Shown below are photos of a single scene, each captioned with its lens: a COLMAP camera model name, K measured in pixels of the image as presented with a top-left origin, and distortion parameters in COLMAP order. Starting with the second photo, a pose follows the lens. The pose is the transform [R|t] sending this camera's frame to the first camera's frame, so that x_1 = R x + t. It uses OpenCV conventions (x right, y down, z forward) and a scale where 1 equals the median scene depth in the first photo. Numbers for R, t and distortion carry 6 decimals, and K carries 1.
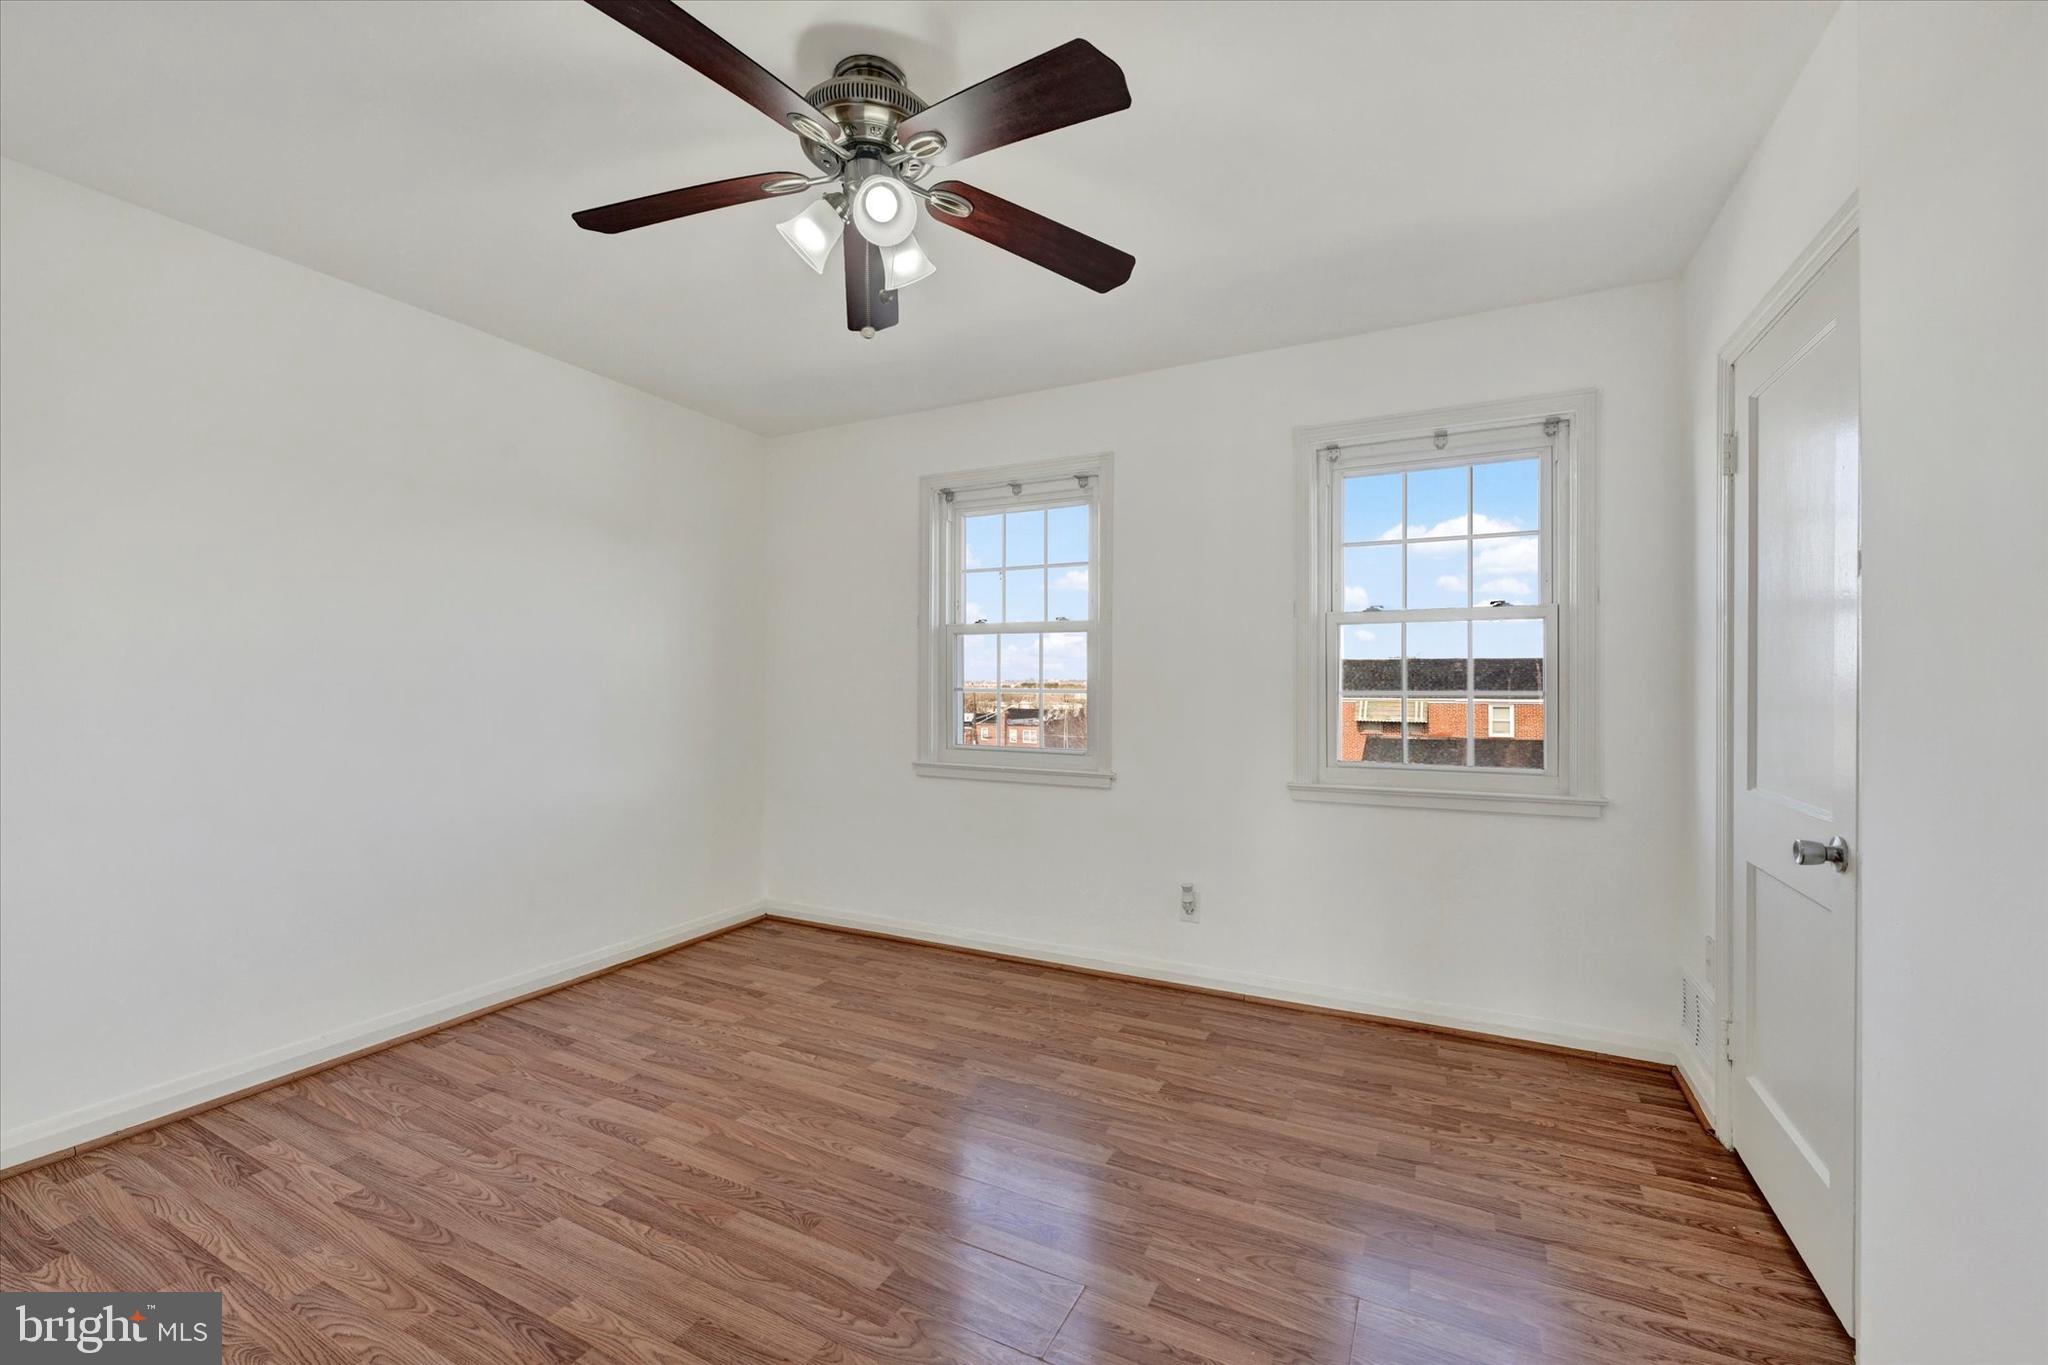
lens RADIAL K [[835.2, 0, 1011.4], [0, 835.2, 685.7], [0, 0, 1]] dist [-0.003782, -0.000318]
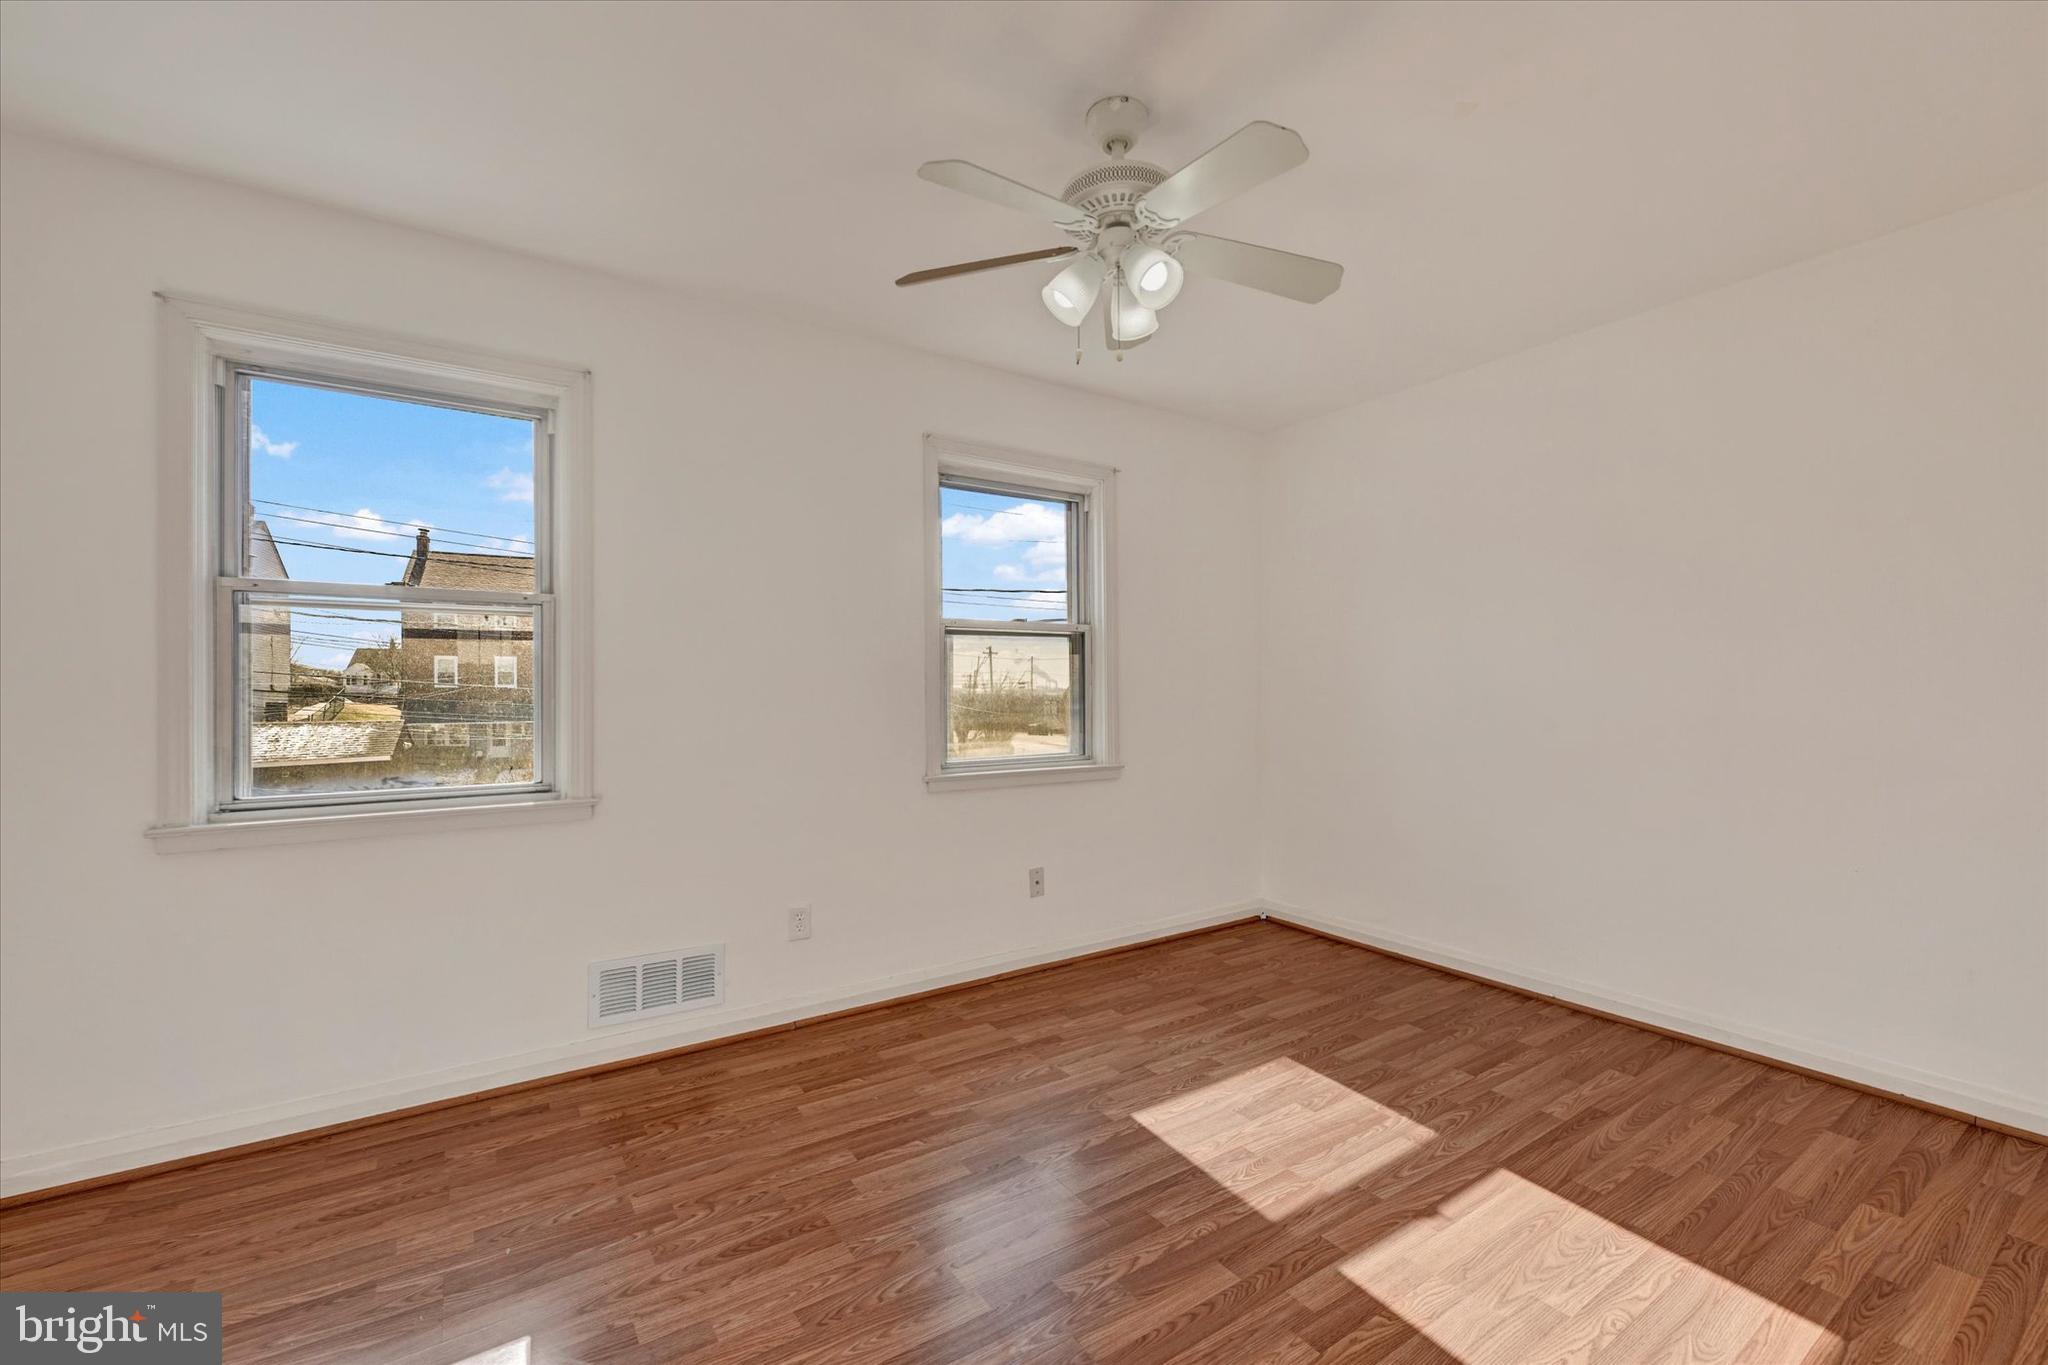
lens RADIAL K [[867.8, 0, 1056.0], [0, 867.8, 685.4], [0, 0, 1]] dist [-0.002003, 0.000013]
pose [[0.465248, 0.003808, 0.885172, -0.529048], [-0.002548, 0.999992, -0.002962, -0.001085], [-0.885177, -0.000877, 0.465254, 0.285503]]
